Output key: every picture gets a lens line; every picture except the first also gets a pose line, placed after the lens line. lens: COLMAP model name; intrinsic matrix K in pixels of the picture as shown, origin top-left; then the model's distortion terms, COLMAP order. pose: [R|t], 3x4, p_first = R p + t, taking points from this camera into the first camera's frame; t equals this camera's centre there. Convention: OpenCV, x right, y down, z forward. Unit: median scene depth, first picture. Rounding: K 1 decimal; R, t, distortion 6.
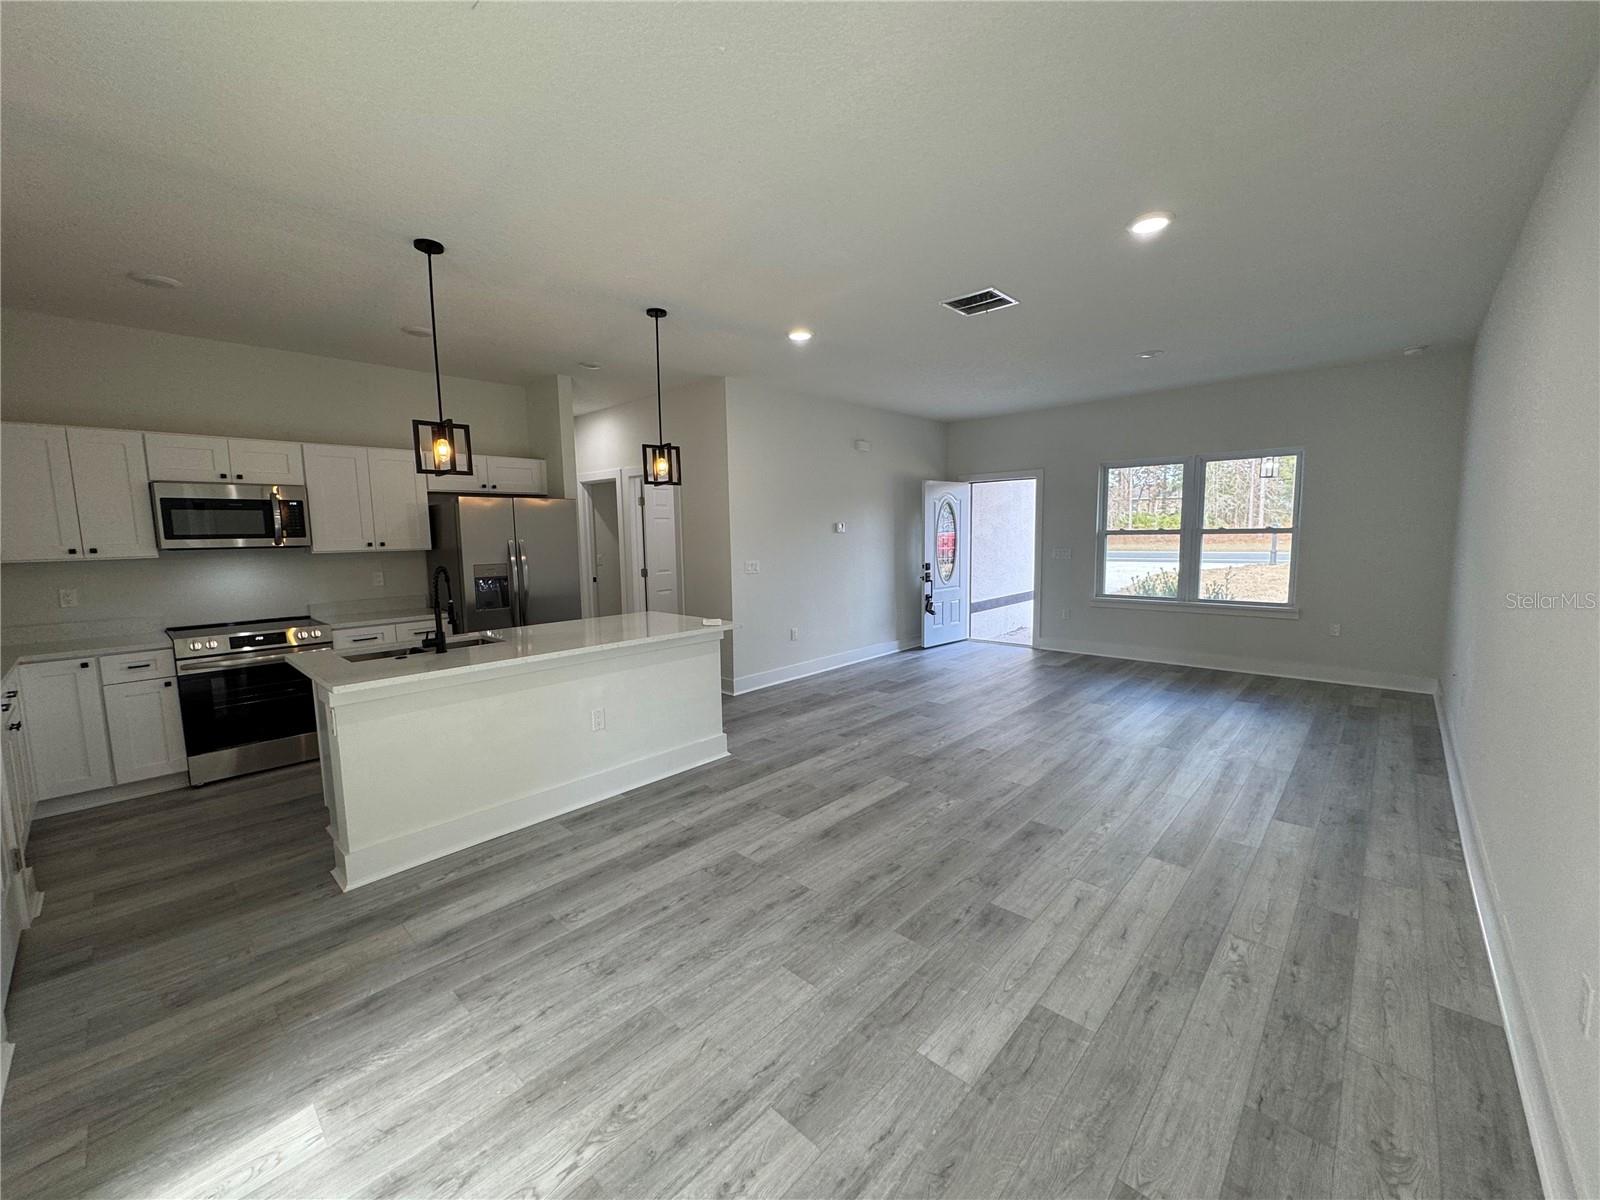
lens RADIAL K [[638.1, 0, 804.0], [0, 638.1, 598.4], [0, 0, 1]] dist [-0.001569, 0.000045]
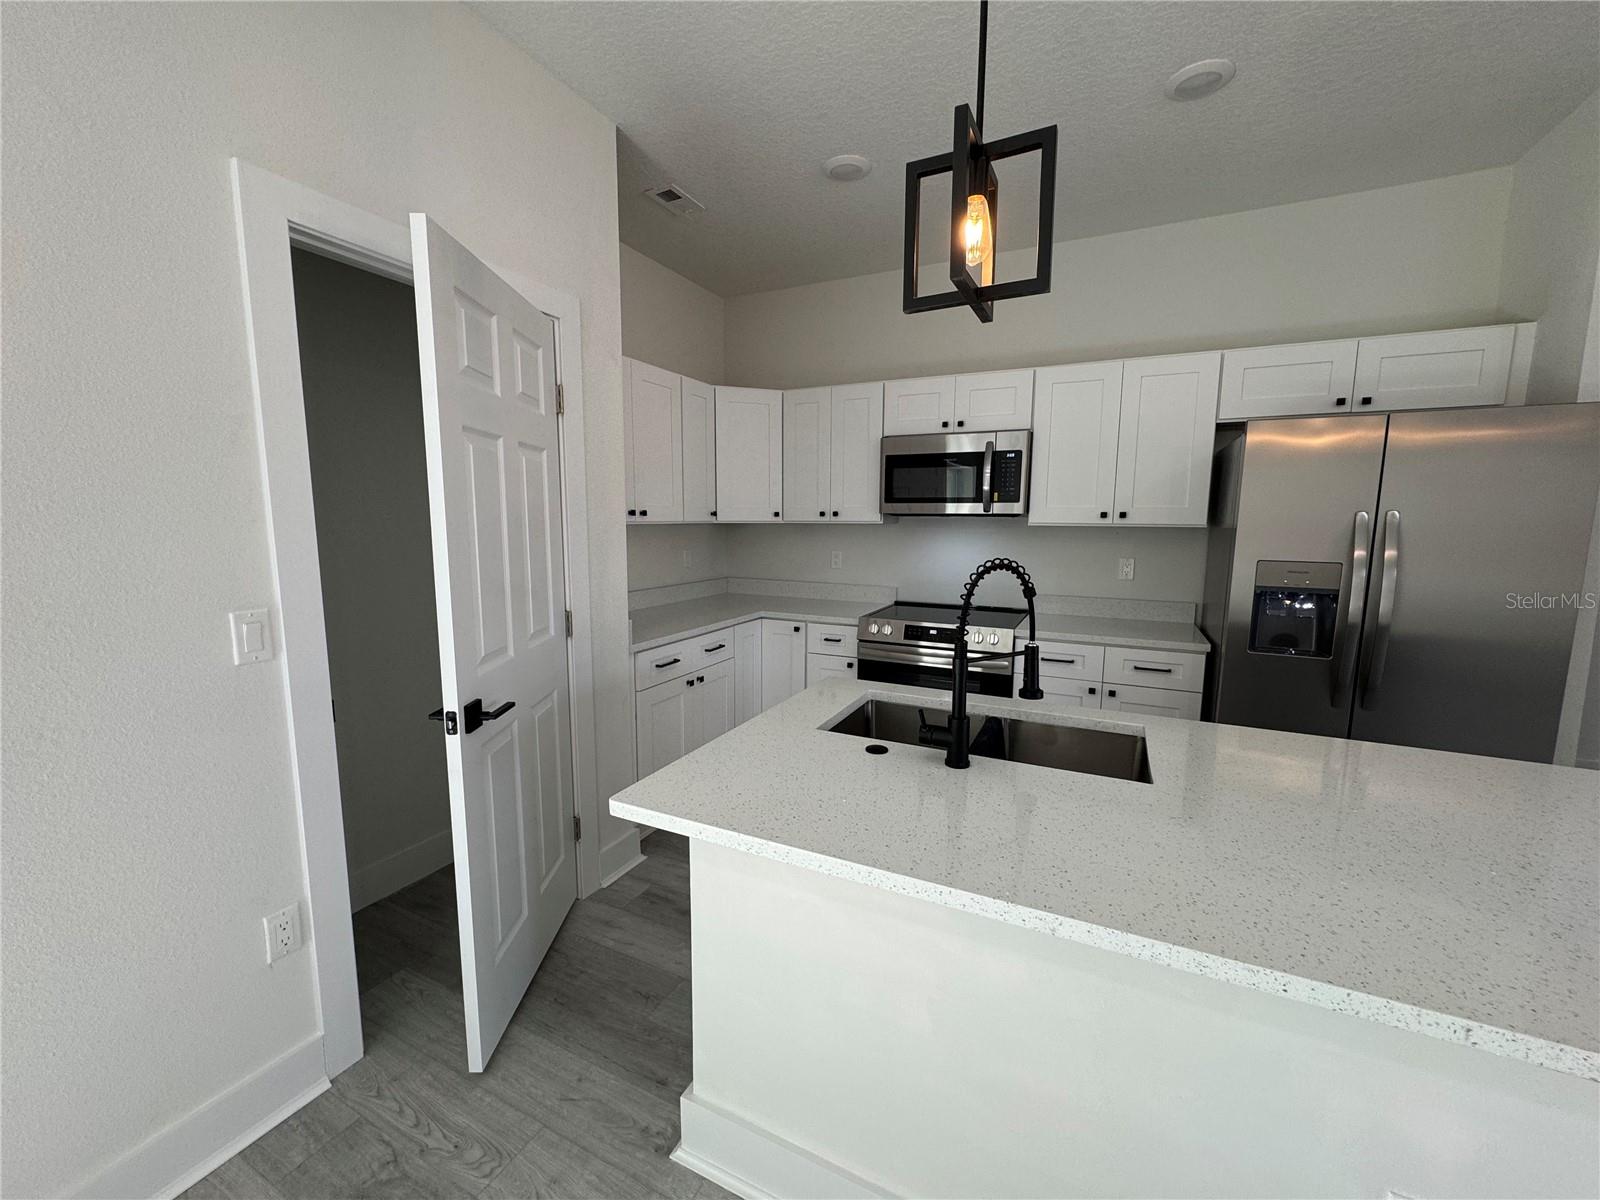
lens RADIAL K [[640.2, 0, 789.3], [0, 640.2, 603.6], [0, 0, 1]] dist [-0.000467, 0.000210]
pose [[0.281644, 0.148513, -0.947956, -0.172701], [-0.110220, 0.986417, 0.121792, -0.047380], [0.953167, 0.070182, 0.294188, 0.608775]]
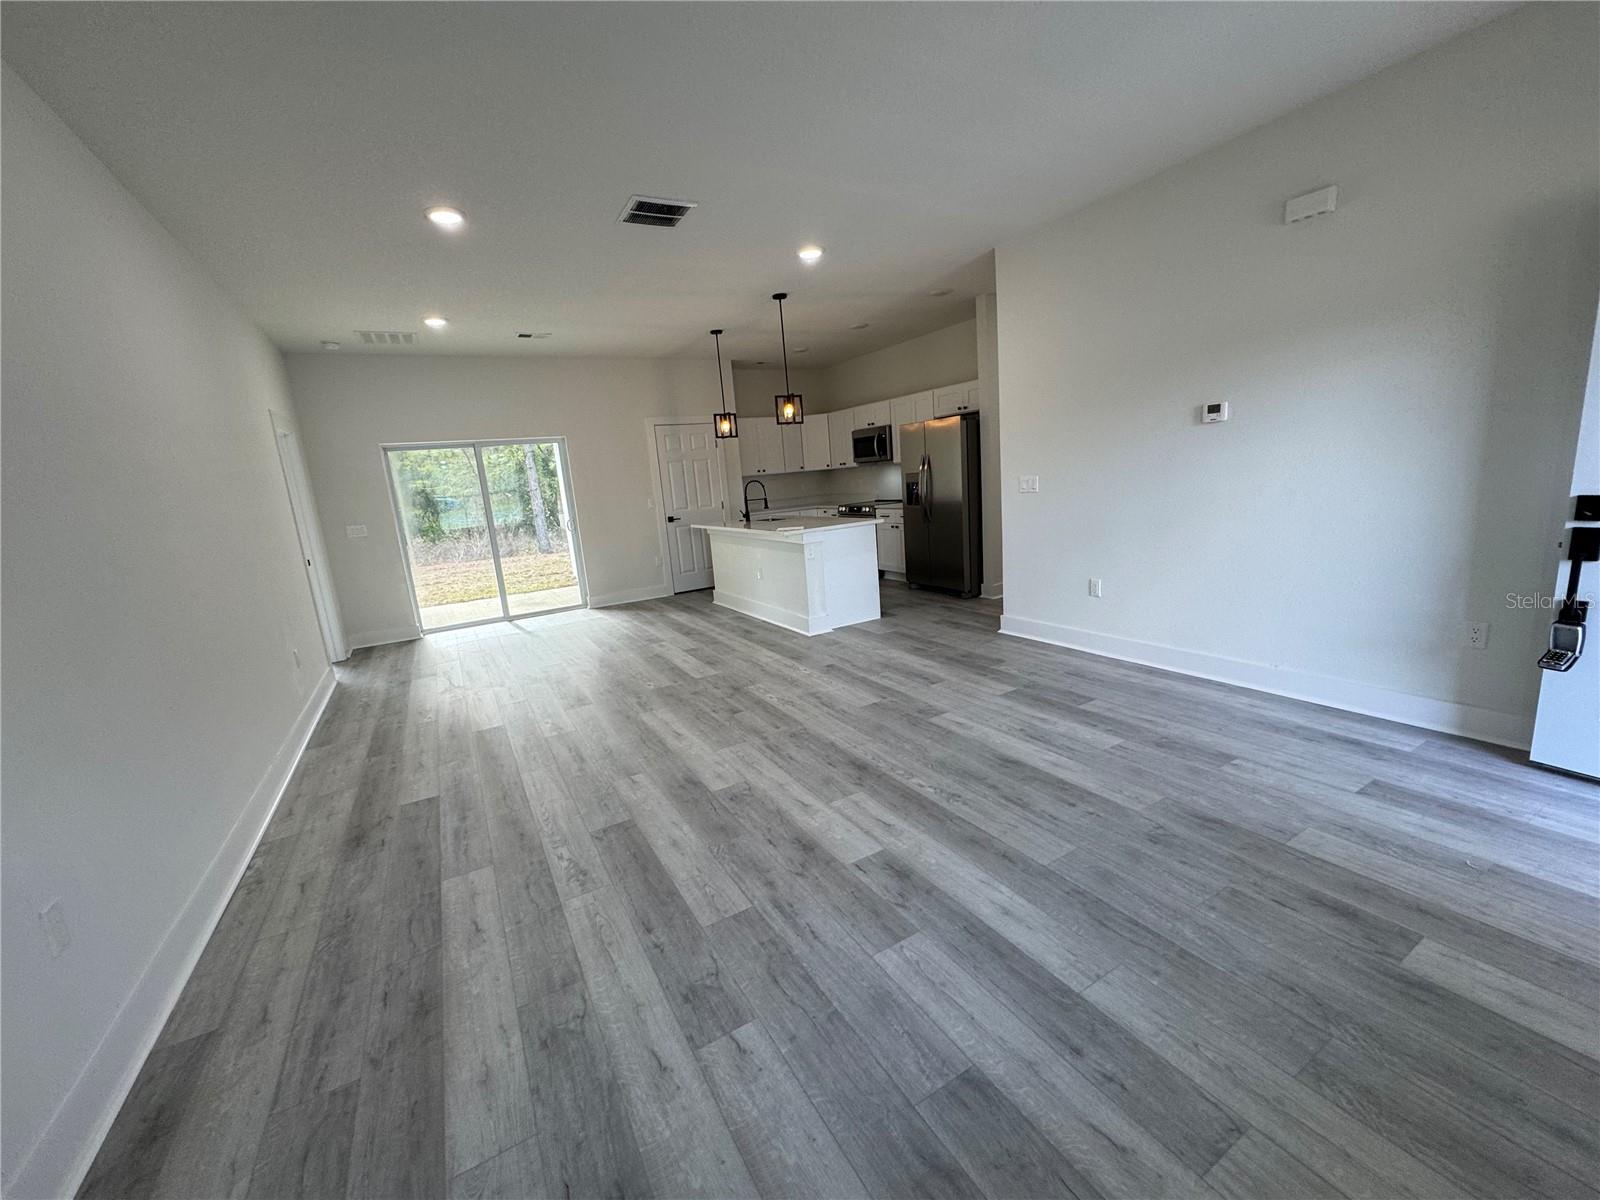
lens RADIAL K [[638.1, 0, 804.0], [0, 638.1, 598.4], [0, 0, 1]] dist [-0.001569, 0.000045]
pose [[-0.295790, 0.226264, -0.928070, 1.183096], [-0.015042, 0.970319, 0.241359, -0.153961], [0.955135, 0.085351, -0.283607, 1.502796]]
